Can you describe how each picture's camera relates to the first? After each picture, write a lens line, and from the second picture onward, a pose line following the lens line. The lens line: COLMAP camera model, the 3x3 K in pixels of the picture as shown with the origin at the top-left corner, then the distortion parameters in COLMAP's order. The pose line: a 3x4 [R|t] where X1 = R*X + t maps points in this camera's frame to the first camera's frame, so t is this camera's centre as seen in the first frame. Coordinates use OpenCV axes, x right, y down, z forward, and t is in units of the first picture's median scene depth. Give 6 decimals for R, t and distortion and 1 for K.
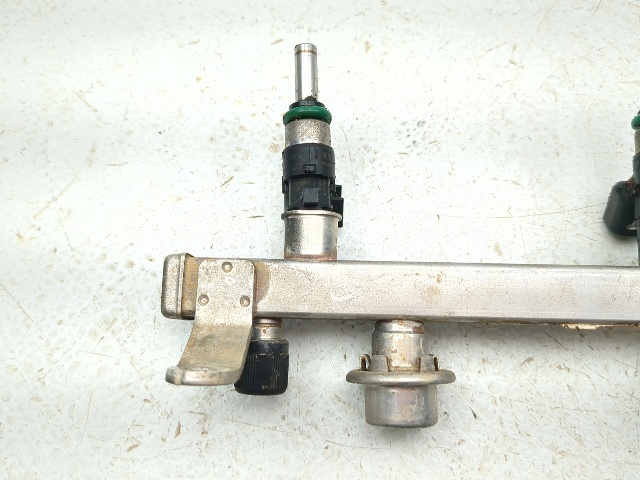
lens RADIAL K [[484.4, 0, 326.4], [0, 484.4, 234.8], [0, 0, 1]] dist [-0.000262, -0.044913]
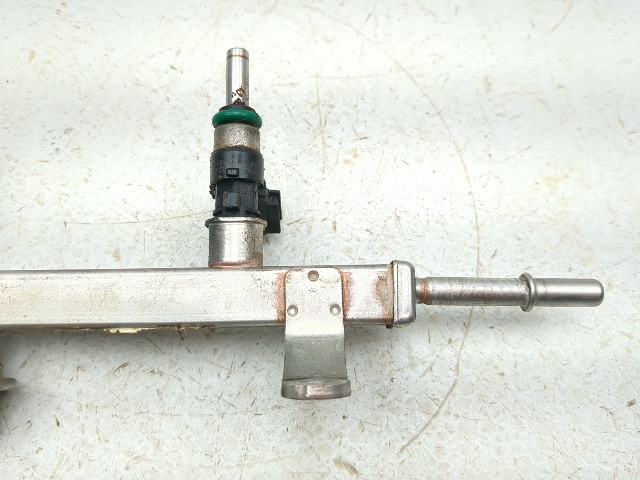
lens RADIAL K [[484.4, 0, 333.8], [0, 484.4, 229.8], [0, 0, 1]] dist [-0.000262, -0.044913]
pose [[0.997206, -0.034226, 0.066394, 0.718665], [0.035334, 0.999254, -0.015594, 0.009698], [-0.065811, 0.017896, 0.997672, -0.025527]]
